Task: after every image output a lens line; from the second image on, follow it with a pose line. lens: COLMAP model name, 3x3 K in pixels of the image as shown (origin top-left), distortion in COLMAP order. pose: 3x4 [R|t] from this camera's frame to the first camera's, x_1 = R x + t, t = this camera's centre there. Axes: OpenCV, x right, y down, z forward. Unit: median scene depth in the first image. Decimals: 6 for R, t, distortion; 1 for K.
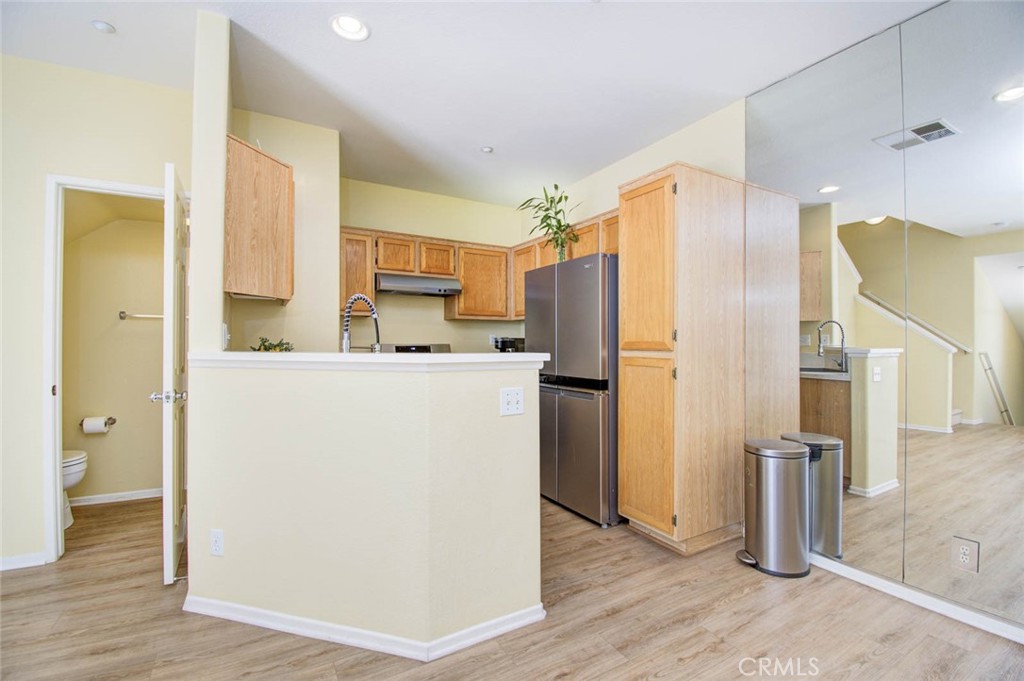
lens RADIAL K [[447.0, 0, 516.3], [0, 447.0, 342.2], [0, 0, 1]] dist [0.011034, -0.020873]
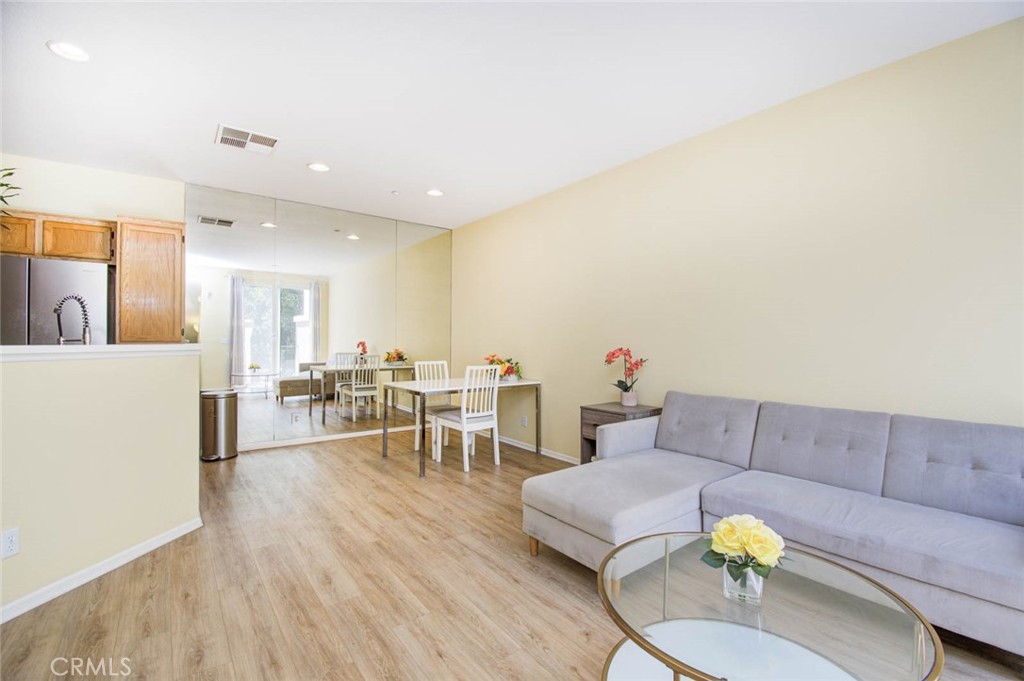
lens RADIAL K [[447.0, 0, 516.3], [0, 447.0, 342.2], [0, 0, 1]] dist [0.011034, -0.020873]
pose [[-0.126290, -0.007884, 0.991962, -1.153076], [-0.010115, 0.999927, 0.006659, -0.001950], [-0.991942, -0.009192, -0.126361, 0.023393]]
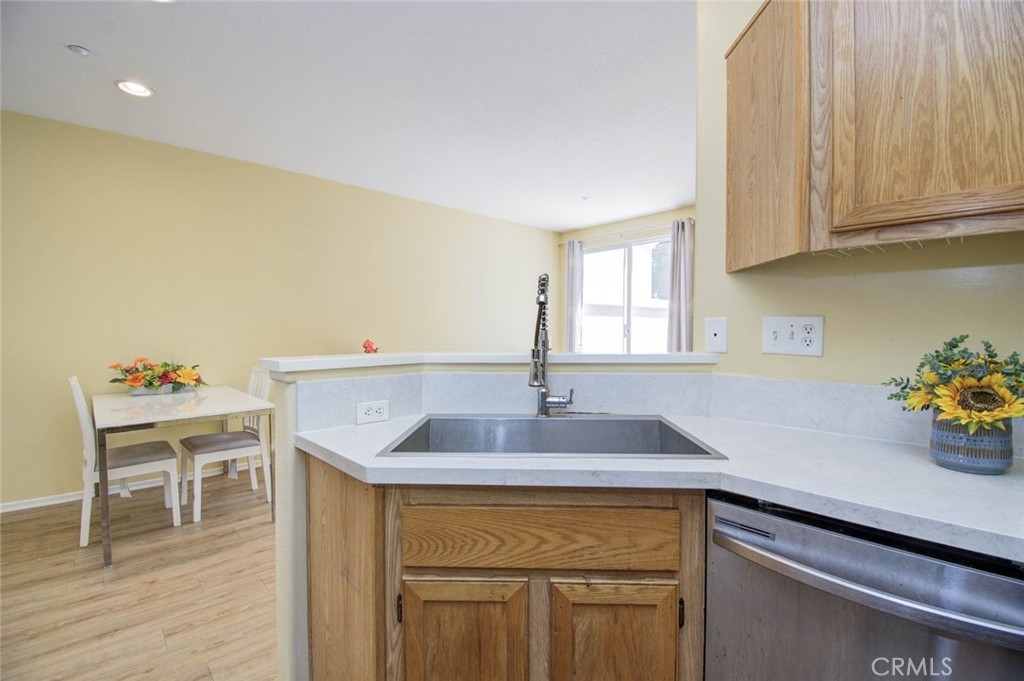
lens RADIAL K [[471.0, 0, 512.0], [0, 471.0, 340.5], [0, 0, 1]] dist [0.000243, -0.000060]
pose [[-0.974772, 0.002623, -0.223186, -0.099712], [-0.000966, 0.999872, 0.015968, -0.013551], [0.223200, 0.015781, -0.974645, 1.256148]]
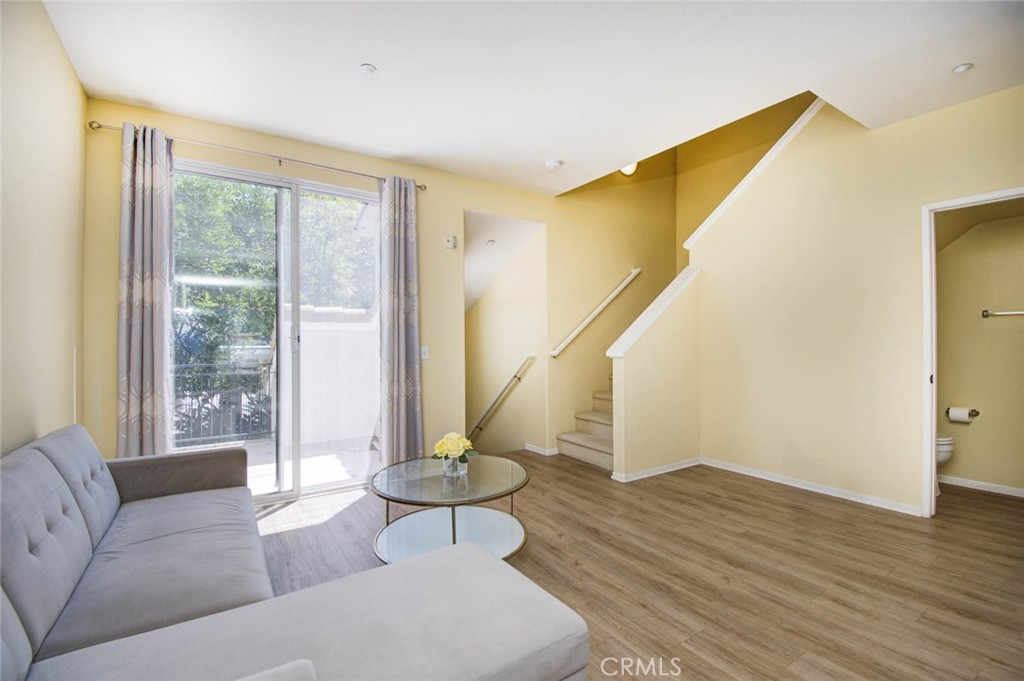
lens RADIAL K [[447.0, 0, 516.3], [0, 447.0, 342.2], [0, 0, 1]] dist [0.011034, -0.020873]
pose [[0.058900, -0.001613, -0.998263, 0.098456], [0.006423, 0.999979, -0.001237, 0.000514], [0.998243, -0.006339, 0.058909, -0.188235]]
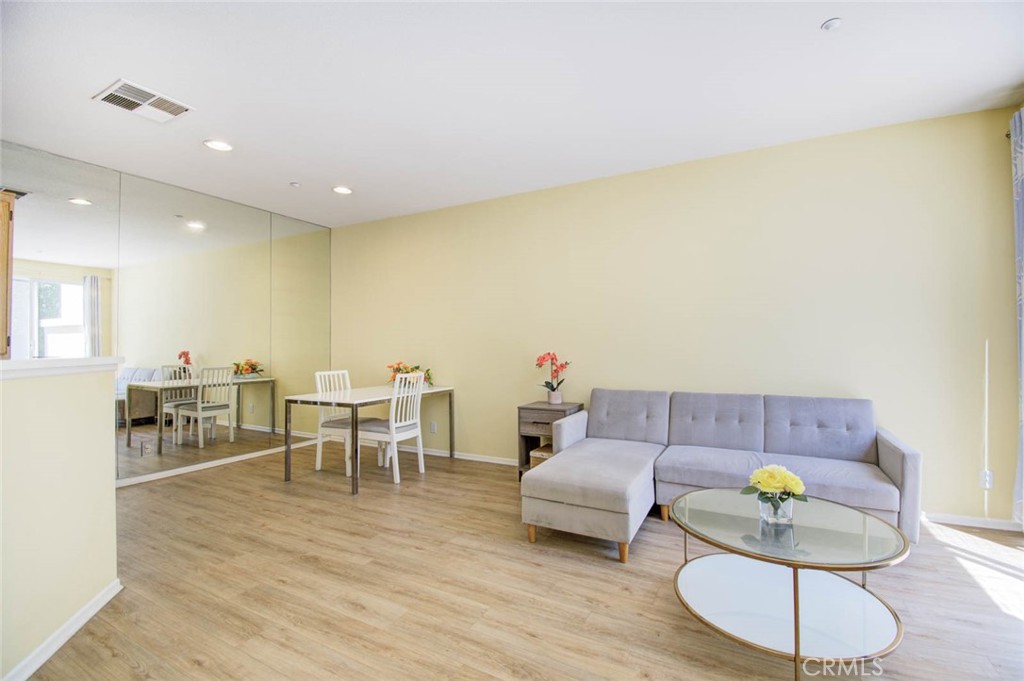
lens RADIAL K [[447.0, 0, 516.3], [0, 447.0, 342.2], [0, 0, 1]] dist [0.011034, -0.020873]
pose [[-0.522038, 0.009270, 0.852872, -1.100229], [0.001316, 0.999948, -0.010063, 0.000251], [-0.852921, -0.004131, -0.522023, 0.392422]]
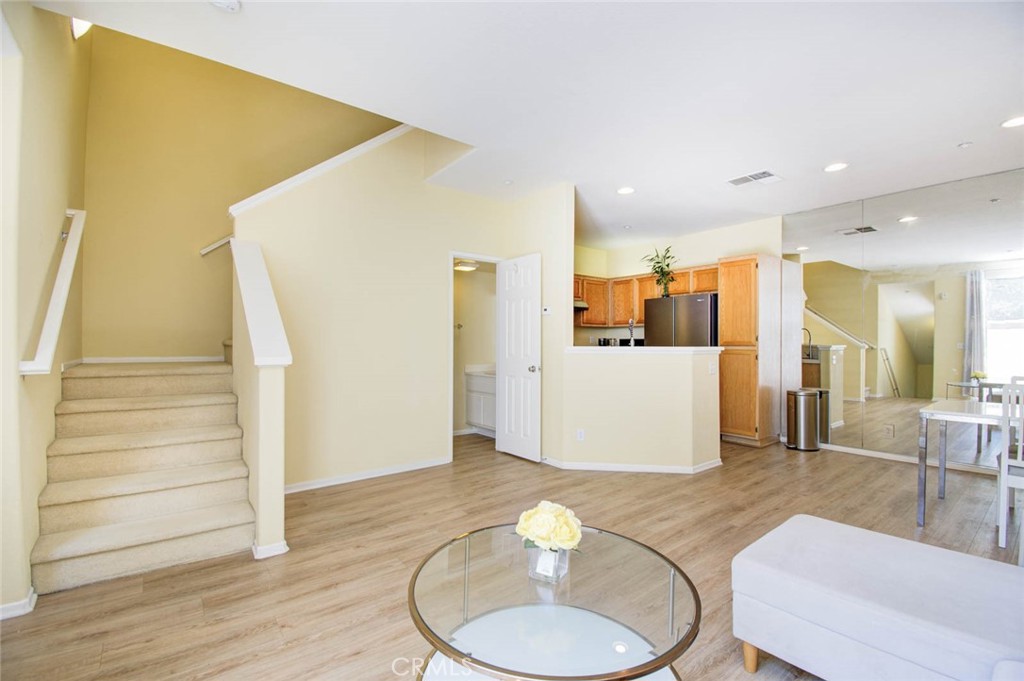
lens RADIAL K [[447.0, 0, 516.3], [0, 447.0, 342.2], [0, 0, 1]] dist [0.011034, -0.020873]
pose [[0.990225, 0.000468, 0.139482, -0.850457], [-0.000973, 0.999993, 0.003554, -0.003556], [-0.139479, -0.003655, 0.990218, -0.722538]]
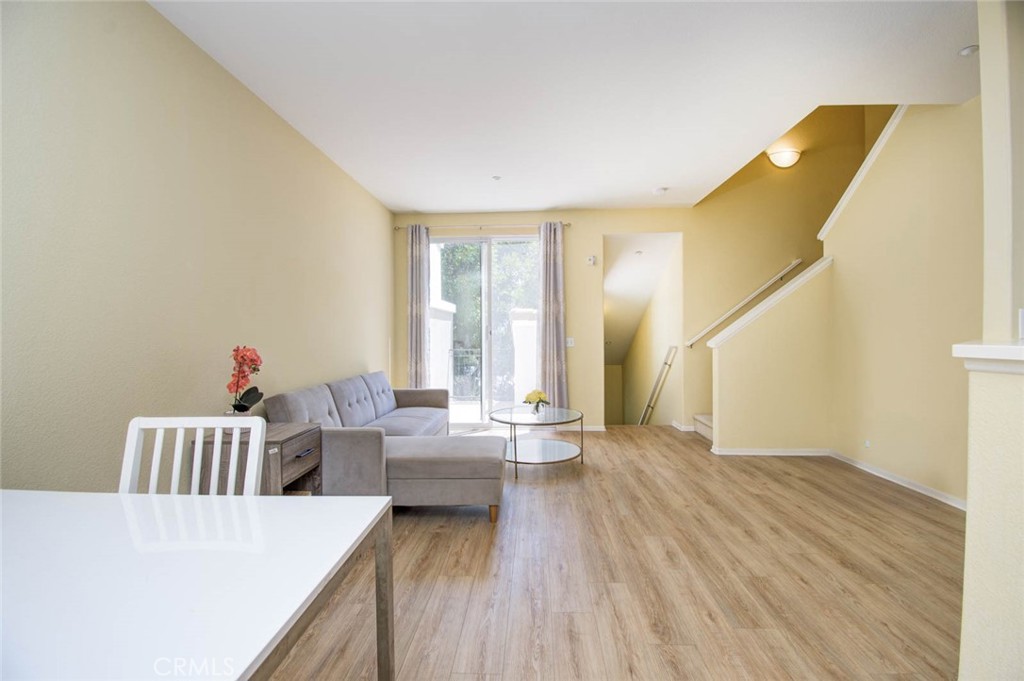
lens RADIAL K [[447.0, 0, 516.3], [0, 447.0, 342.2], [0, 0, 1]] dist [0.011034, -0.020873]
pose [[-0.544422, 0.013827, -0.838698, 0.451373], [0.007046, 0.999904, 0.011910, 0.005287], [0.838782, 0.000575, -0.544467, 0.445686]]
